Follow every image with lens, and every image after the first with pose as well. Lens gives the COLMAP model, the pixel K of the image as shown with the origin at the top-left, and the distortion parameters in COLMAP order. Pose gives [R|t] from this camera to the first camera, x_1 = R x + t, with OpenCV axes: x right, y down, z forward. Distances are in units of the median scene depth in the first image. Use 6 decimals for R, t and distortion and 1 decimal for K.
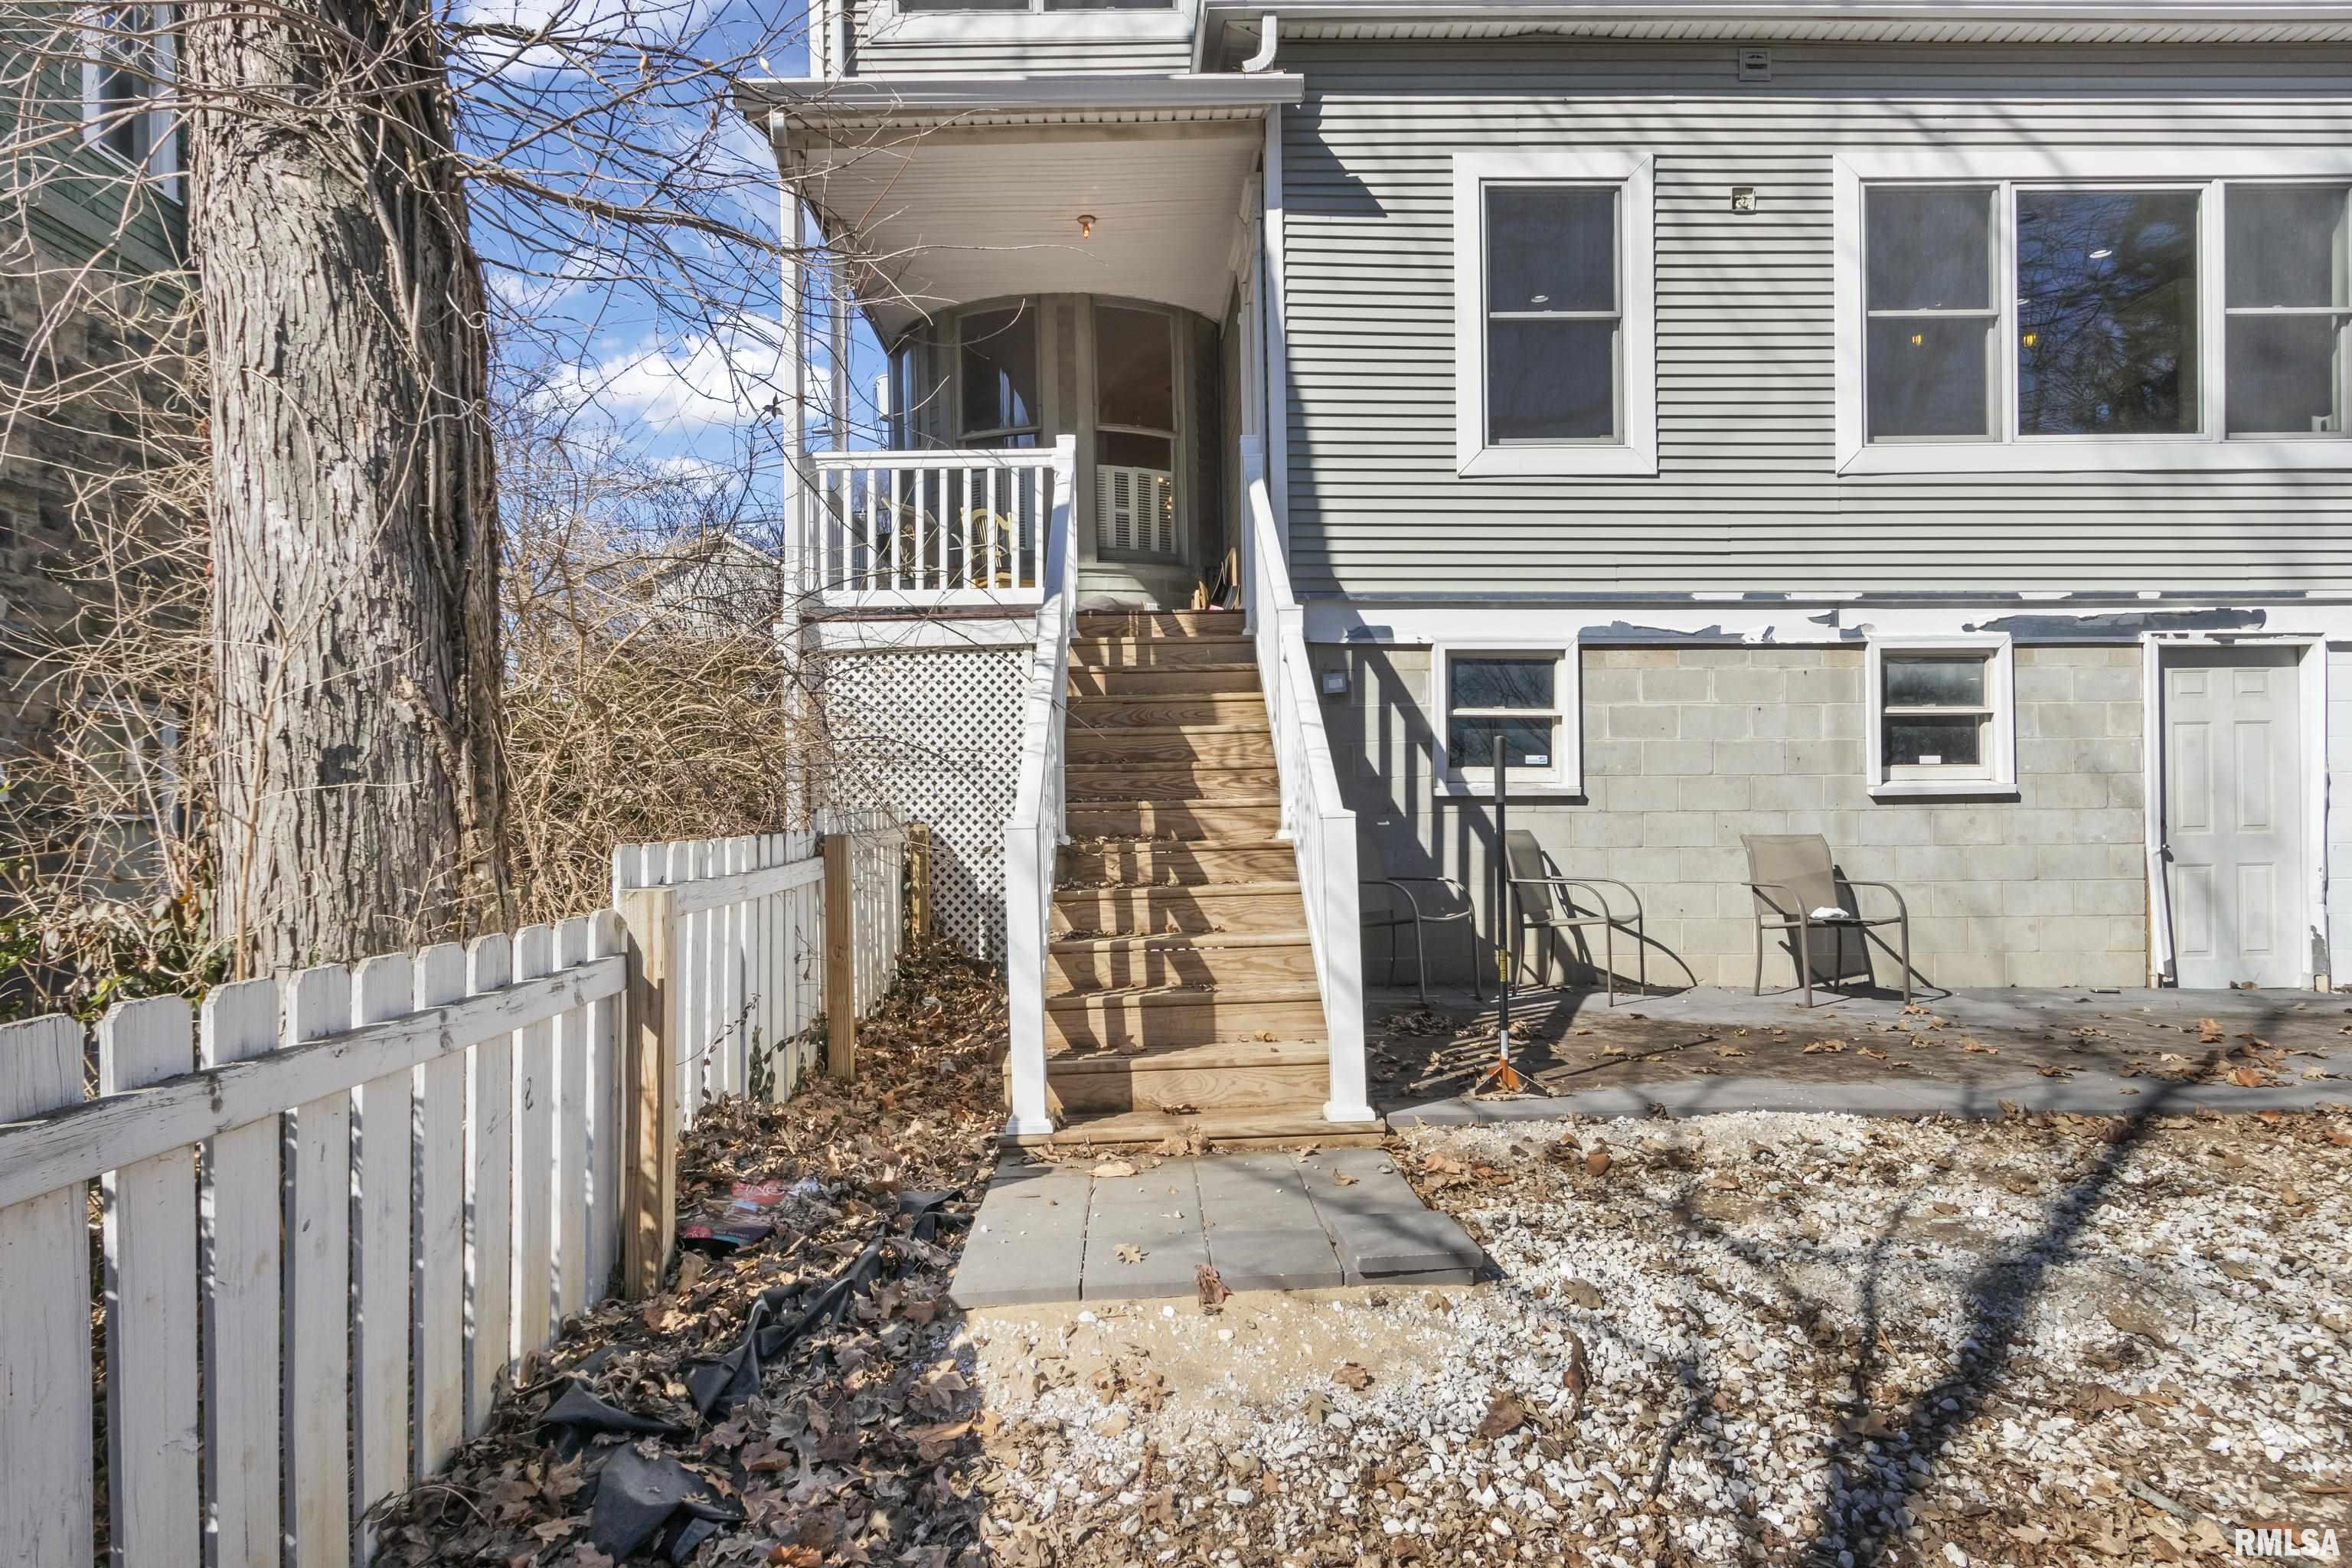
lens RADIAL K [[1384.4, 0, 1176.8], [0, 1384.4, 804.3], [0, 0, 1]] dist [-0.000006, -0.002811]
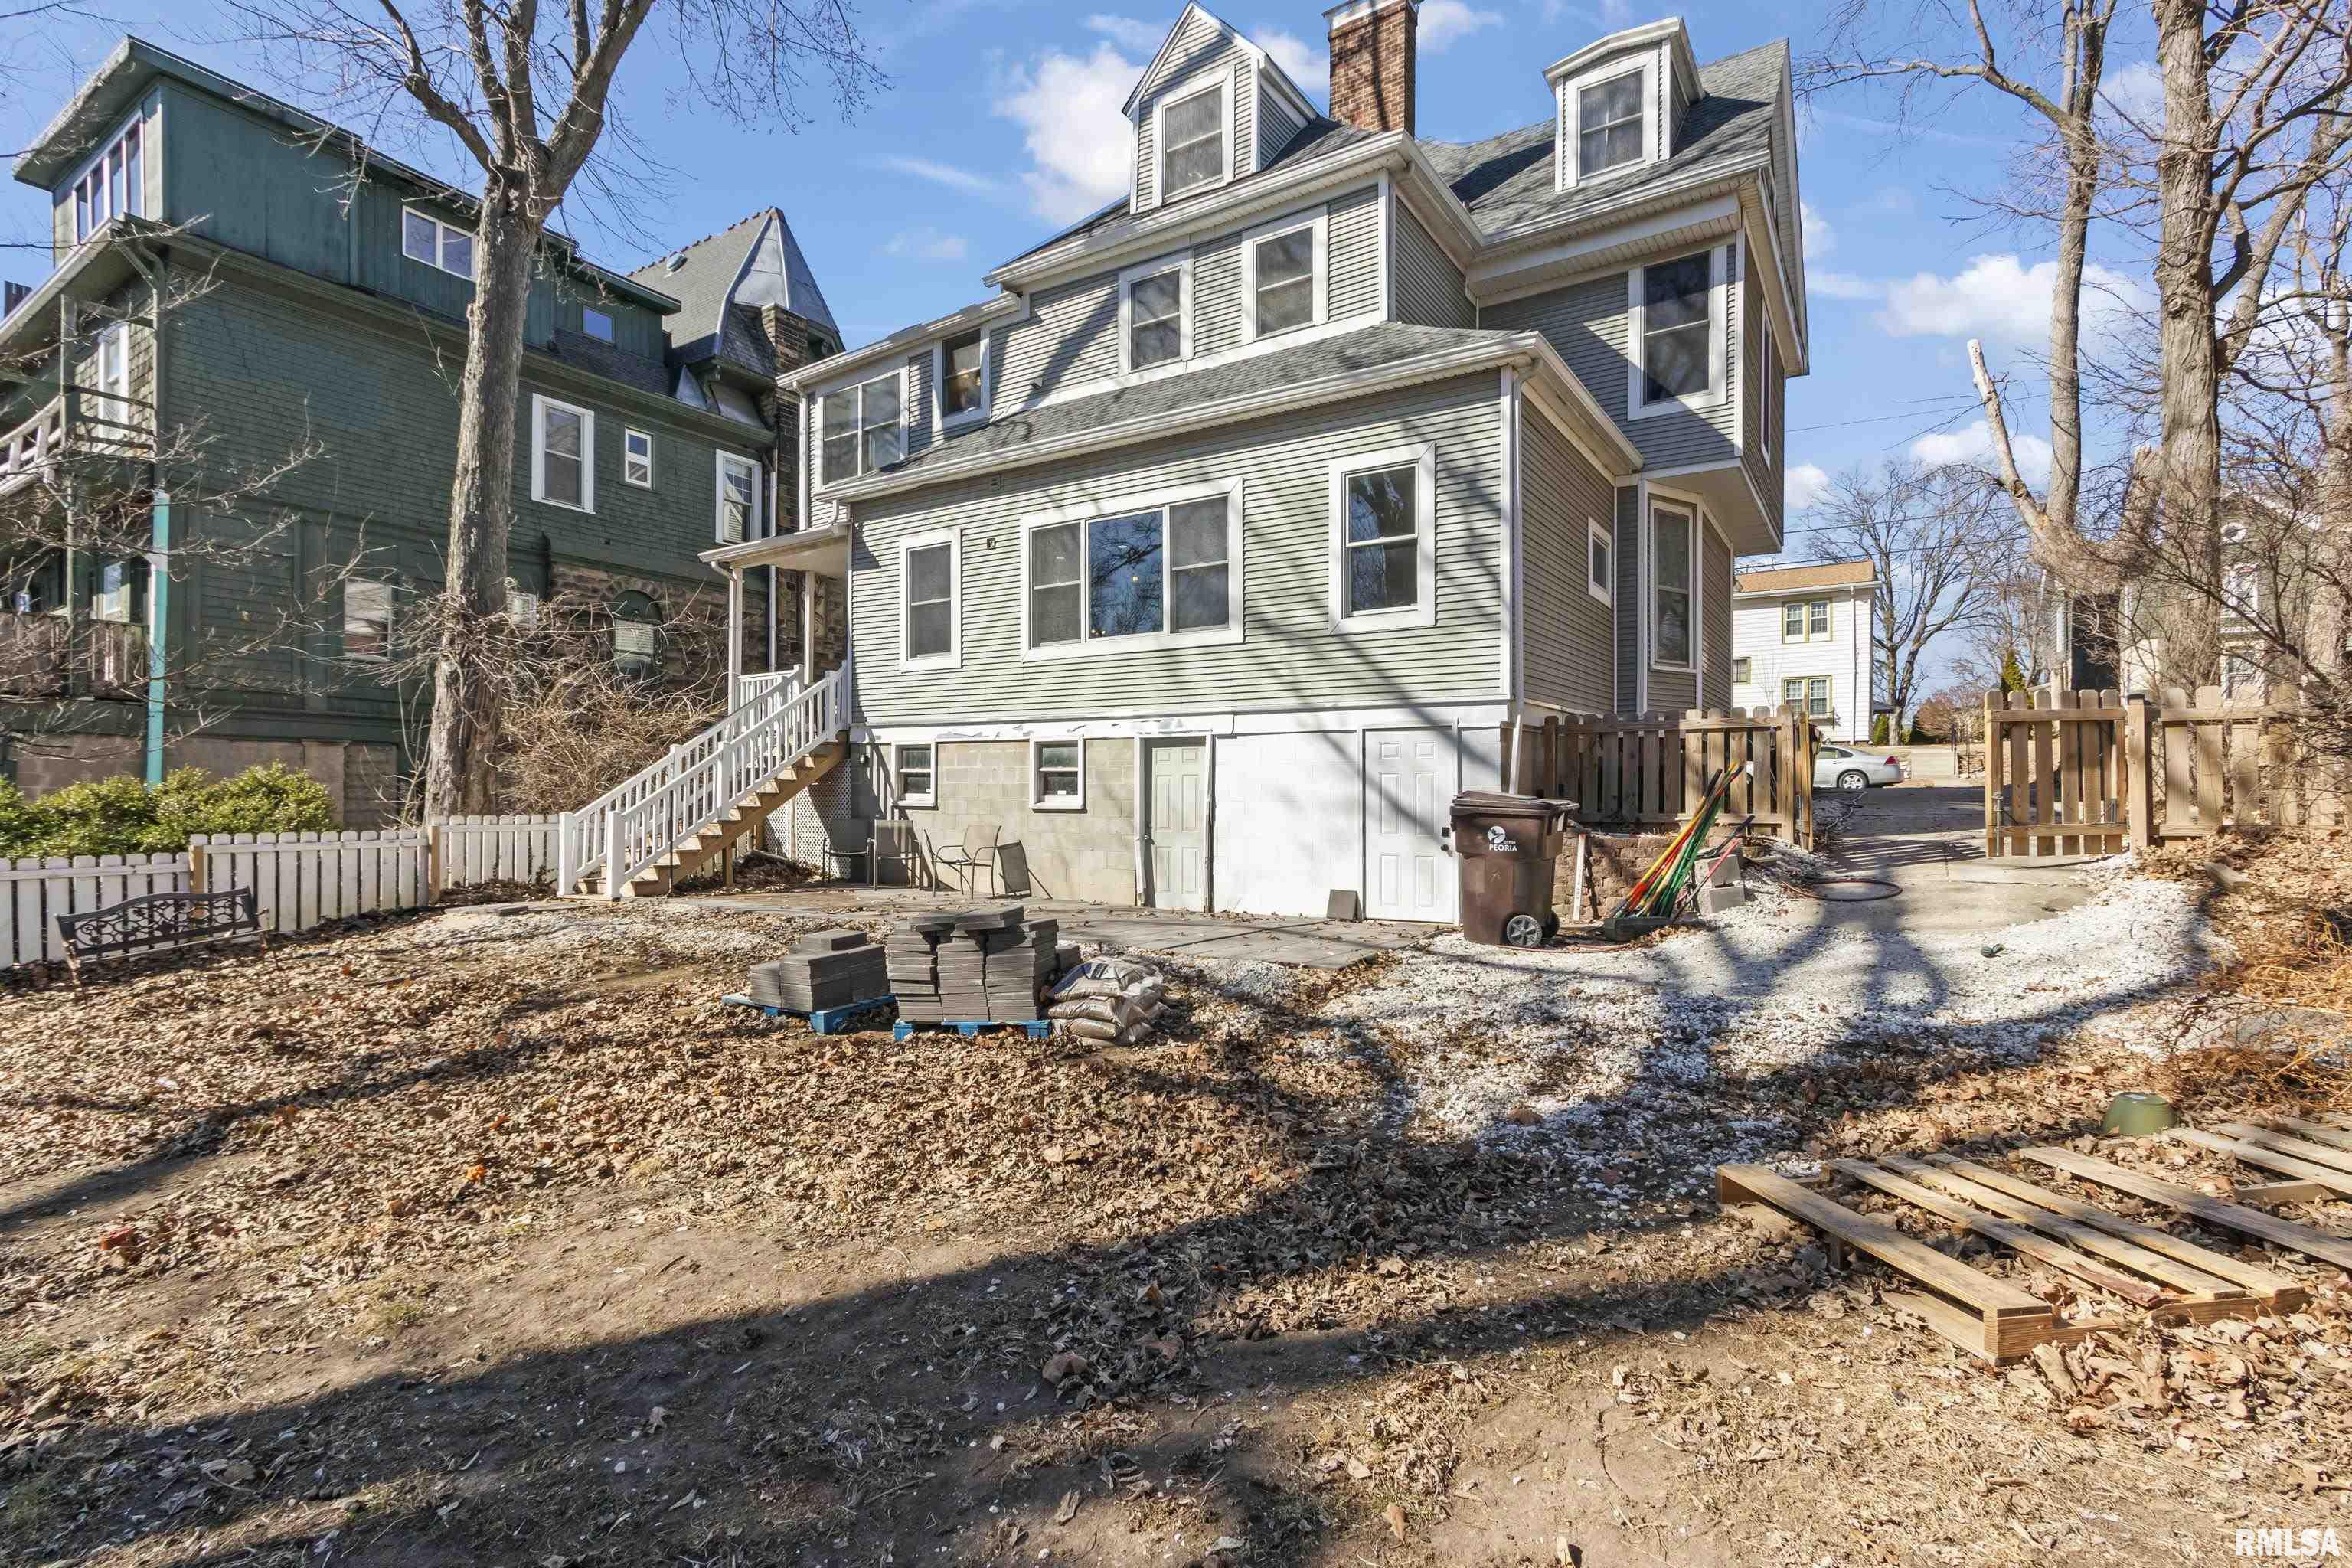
lens RADIAL K [[1105.7, 0, 1171.1], [0, 1105.7, 789.4], [0, 0, 1]] dist [0.013884, -0.002988]
pose [[0.824932, 0.009271, -0.565156, 1.673147], [-0.011047, 0.999939, 0.000278, -0.040026], [0.565124, 0.006014, 0.824984, -0.317602]]
